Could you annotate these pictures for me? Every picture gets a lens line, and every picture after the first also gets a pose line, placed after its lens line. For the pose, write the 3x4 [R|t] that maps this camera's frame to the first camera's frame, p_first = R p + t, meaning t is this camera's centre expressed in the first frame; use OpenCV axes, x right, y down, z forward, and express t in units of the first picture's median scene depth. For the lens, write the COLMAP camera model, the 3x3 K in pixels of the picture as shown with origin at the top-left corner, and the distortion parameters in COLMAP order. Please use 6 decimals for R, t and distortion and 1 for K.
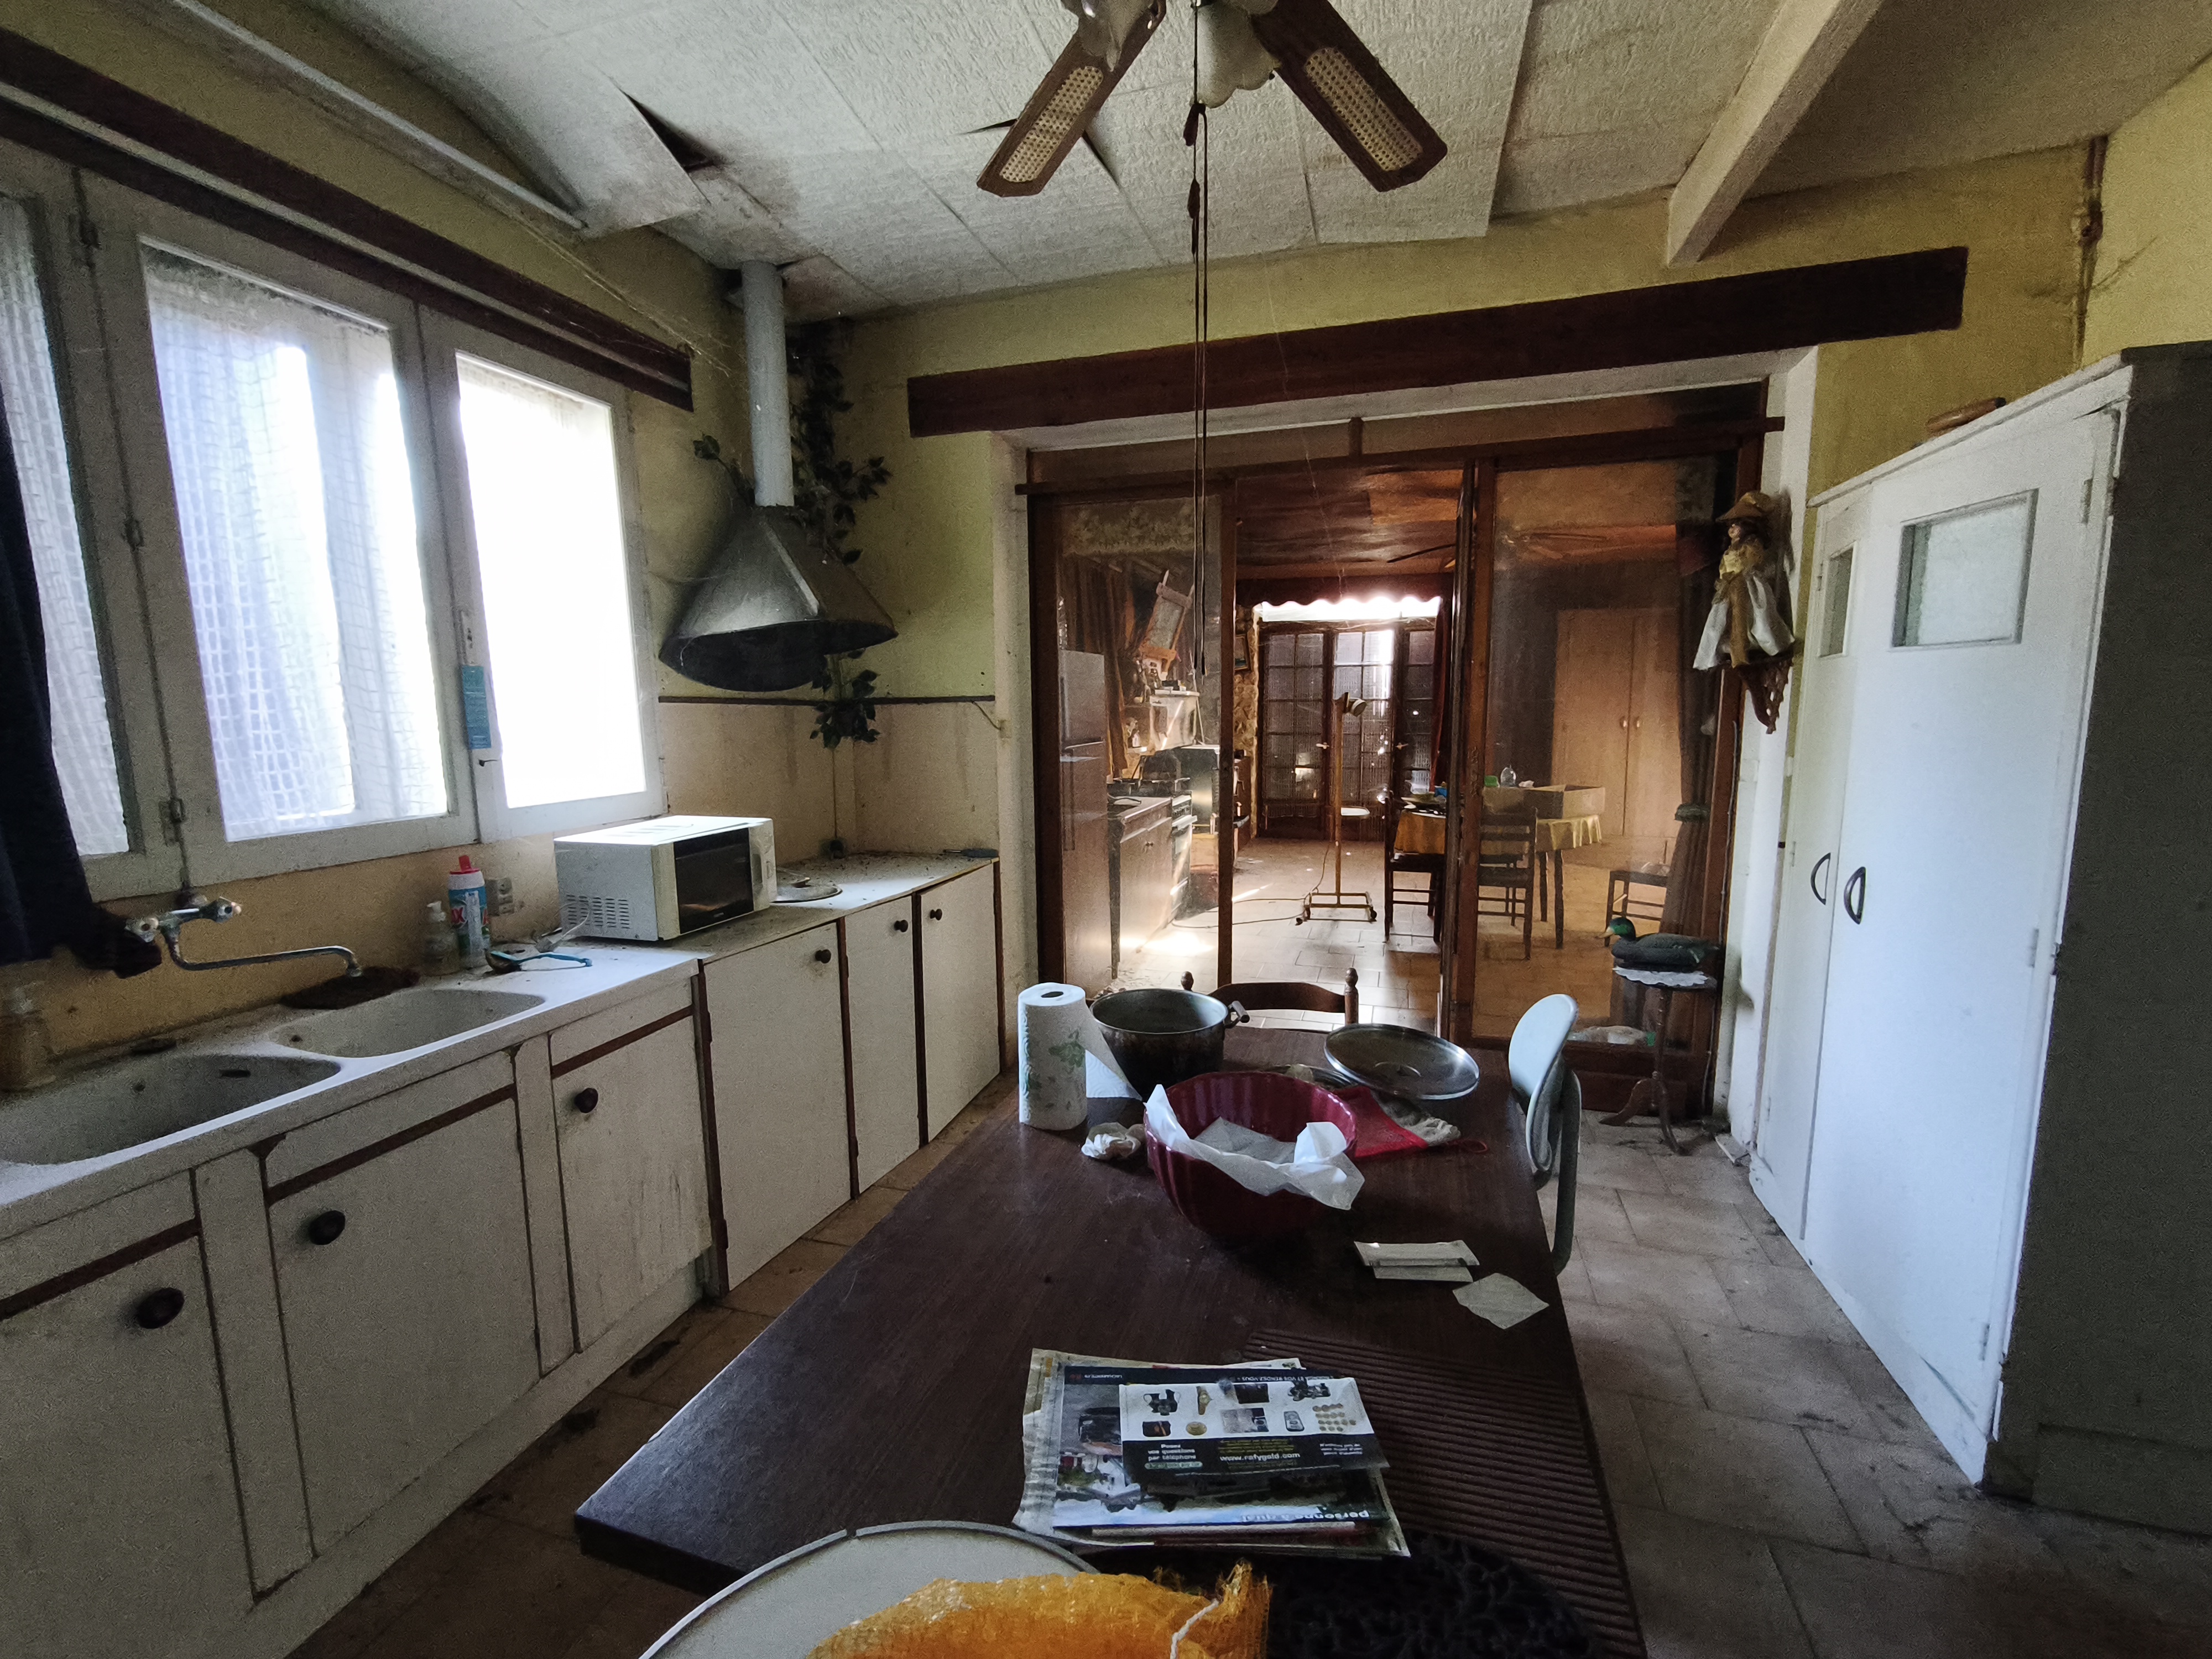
lens RADIAL K [[942.6, 0, 1115.0], [0, 942.6, 831.7], [0, 0, 1]] dist [-0.004561, -0.000247]
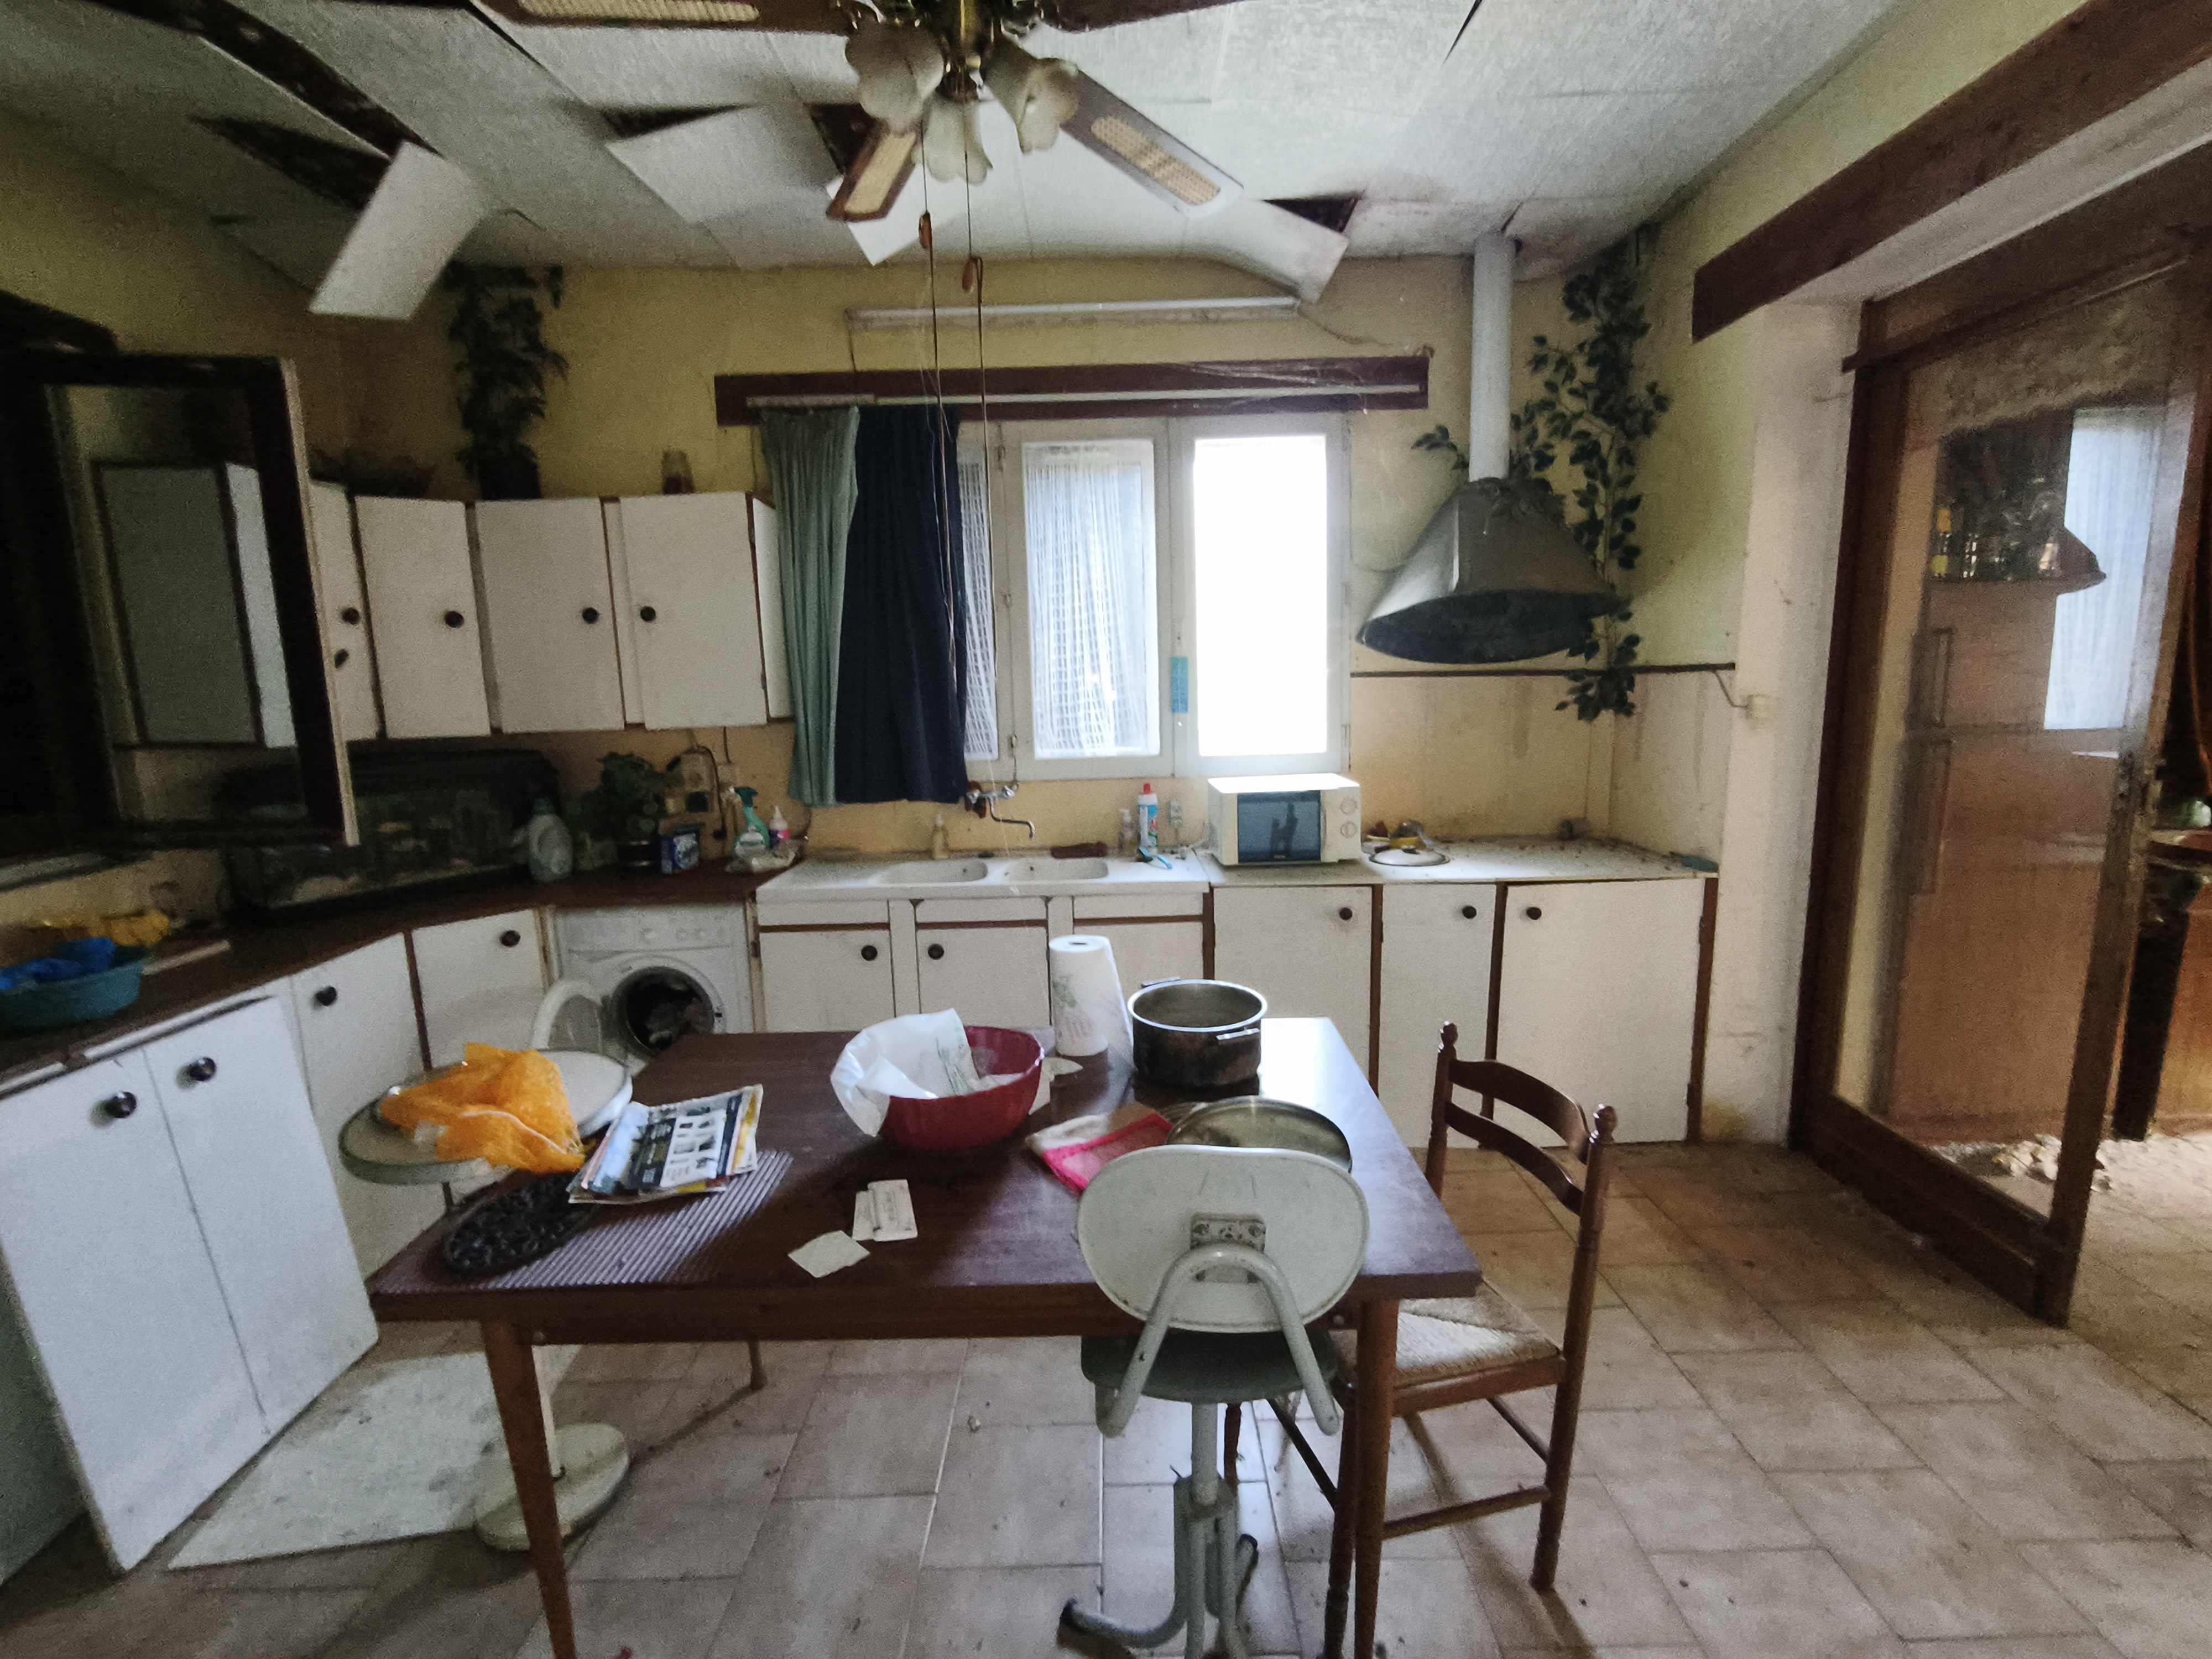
lens RADIAL K [[942.6, 0, 1110.5], [0, 942.6, 829.9], [0, 0, 1]] dist [-0.004561, -0.000247]
pose [[0.287609, 0.156093, -0.944942, 0.567595], [-0.105125, 0.985813, 0.130848, -0.070240], [0.951961, 0.061704, 0.299938, 0.363628]]
